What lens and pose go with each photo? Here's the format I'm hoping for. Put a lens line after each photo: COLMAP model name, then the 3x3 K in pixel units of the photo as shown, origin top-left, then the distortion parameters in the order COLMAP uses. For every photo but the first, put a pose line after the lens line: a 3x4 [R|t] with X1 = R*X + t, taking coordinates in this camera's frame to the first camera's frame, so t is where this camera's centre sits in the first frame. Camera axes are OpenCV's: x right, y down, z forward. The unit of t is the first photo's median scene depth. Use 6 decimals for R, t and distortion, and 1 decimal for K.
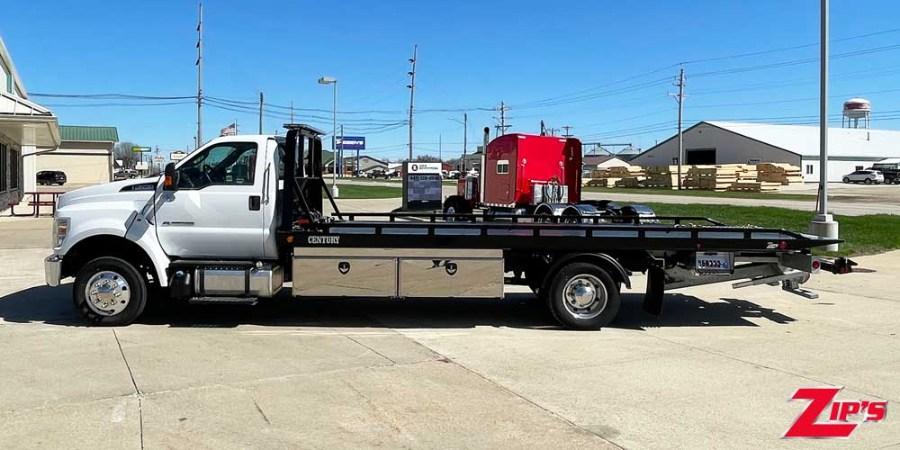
lens RADIAL K [[756.0, 0, 450.0], [0, 756.0, 225.0], [0, 0, 1]] dist [0.004828, 0.004829]
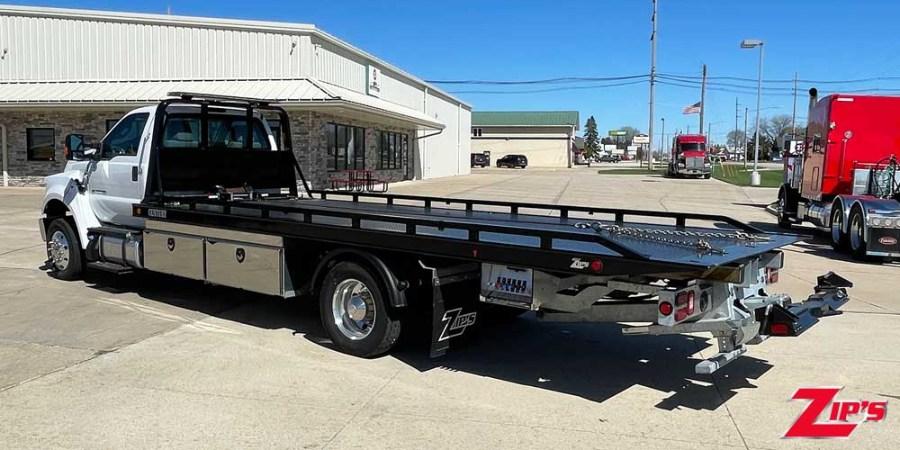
lens RADIAL K [[791.8, 0, 386.2], [0, 791.8, 224.5], [0, 0, 1]] dist [0.003853, -0.004600]
pose [[0.727040, 0.060399, -0.683934, 0.711812], [-0.051002, 0.998122, 0.033928, -0.014410], [0.684699, 0.010215, 0.728755, 0.460375]]
